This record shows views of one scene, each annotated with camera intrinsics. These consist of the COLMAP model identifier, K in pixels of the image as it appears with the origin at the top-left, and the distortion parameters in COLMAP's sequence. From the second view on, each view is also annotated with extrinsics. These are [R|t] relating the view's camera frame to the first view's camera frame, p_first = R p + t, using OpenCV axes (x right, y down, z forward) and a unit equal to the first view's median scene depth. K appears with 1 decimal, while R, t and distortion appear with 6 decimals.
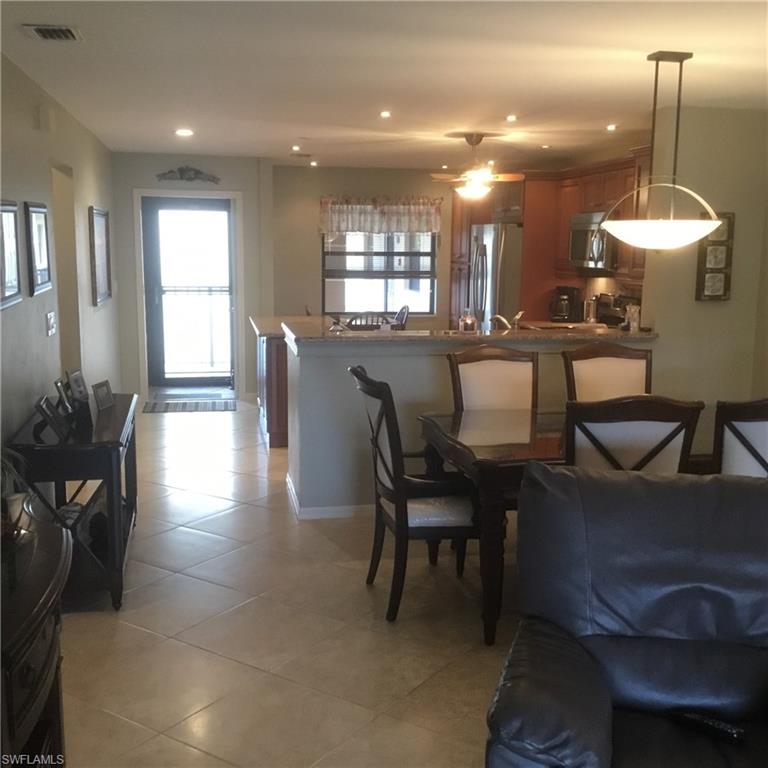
lens RADIAL K [[919.3, 0, 391.4], [0, 919.3, 387.7], [0, 0, 1]] dist [0.143851, -0.299347]
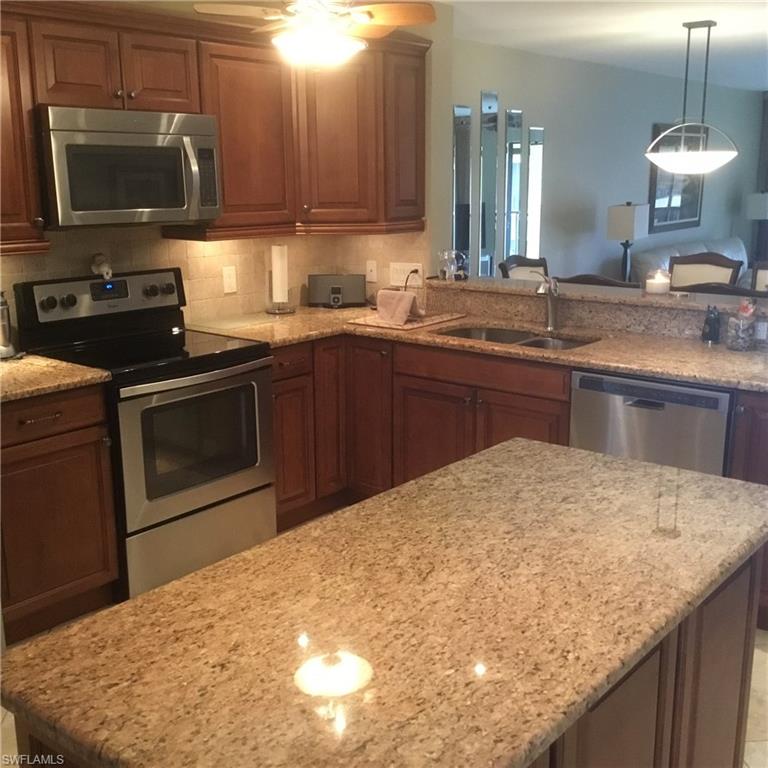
lens RADIAL K [[919.3, 0, 391.4], [0, 919.3, 387.7], [0, 0, 1]] dist [0.143851, -0.299347]
pose [[-0.644439, -0.180325, 0.743089, -0.187180], [0.119669, 0.936037, 0.330930, -0.139719], [-0.755234, 0.302189, -0.581639, 0.864350]]
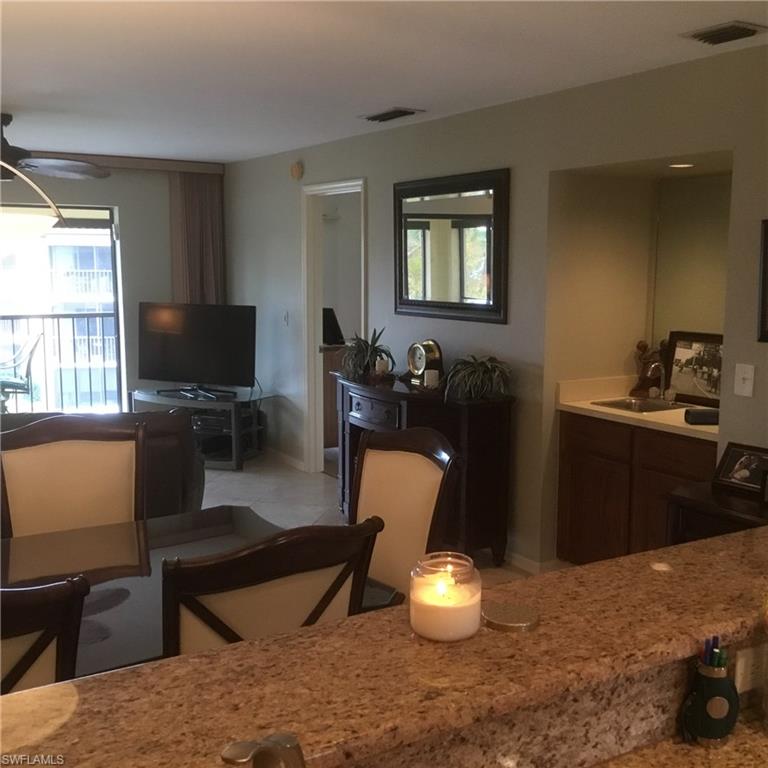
lens RADIAL K [[919.3, 0, 391.4], [0, 919.3, 387.7], [0, 0, 1]] dist [0.143851, -0.299347]
pose [[-0.935026, 0.037544, -0.352587, 0.094624], [-0.067068, 0.957702, 0.279837, -0.099933], [0.348180, 0.285302, -0.892958, 0.636445]]
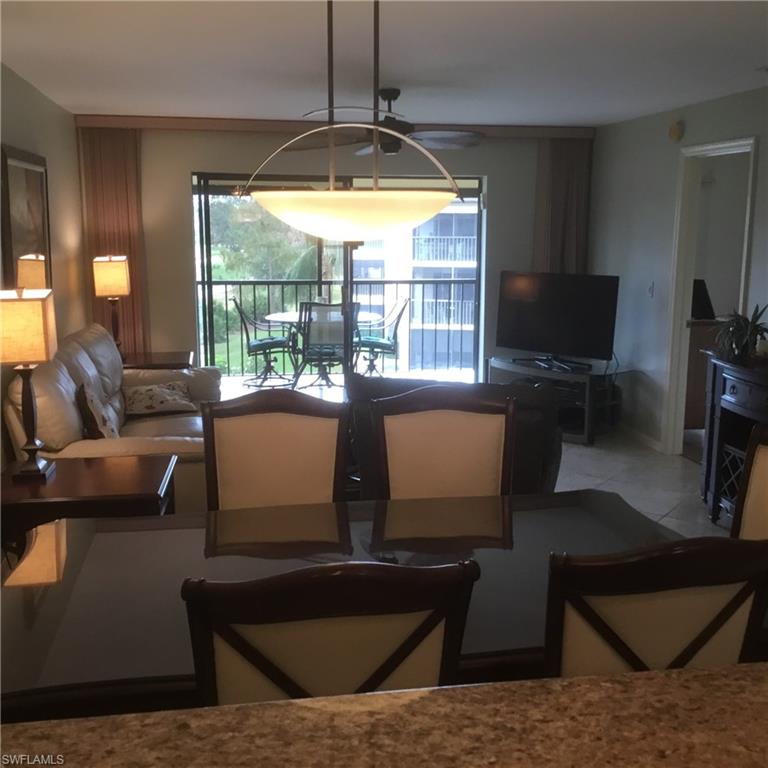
lens RADIAL K [[919.3, 0, 391.4], [0, 919.3, 387.7], [0, 0, 1]] dist [0.143851, -0.299347]
pose [[-0.999886, -0.014381, 0.004647, 0.102657], [-0.012048, 0.944134, 0.329342, -0.099934], [-0.009124, 0.329248, -0.944199, 0.622944]]
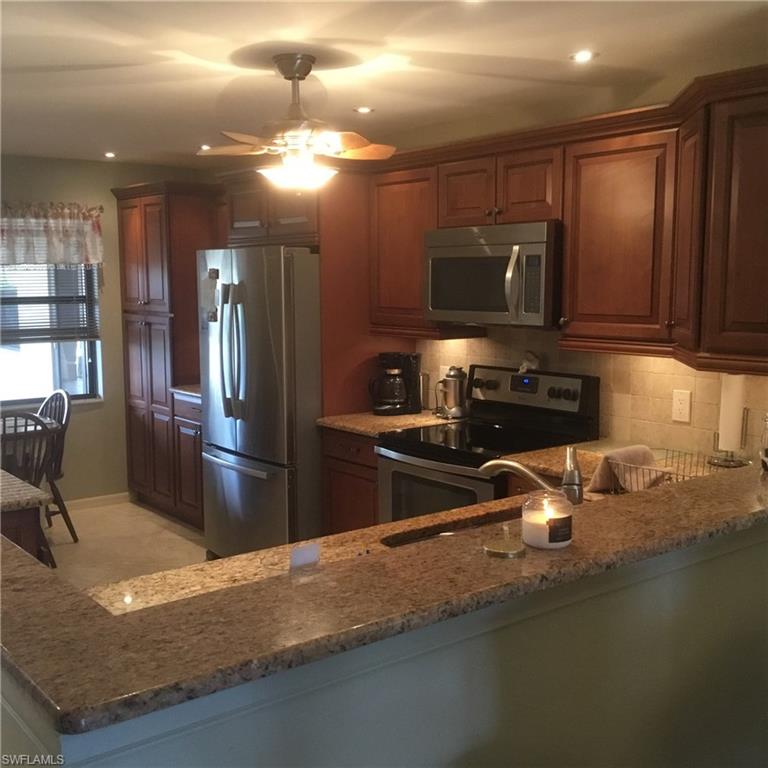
lens RADIAL K [[919.3, 0, 391.4], [0, 919.3, 387.7], [0, 0, 1]] dist [0.143851, -0.299347]
pose [[0.886281, -0.069947, 0.457835, -0.066374], [0.086401, 0.996147, -0.015065, -0.062800], [-0.455017, 0.052909, 0.888910, 0.381870]]
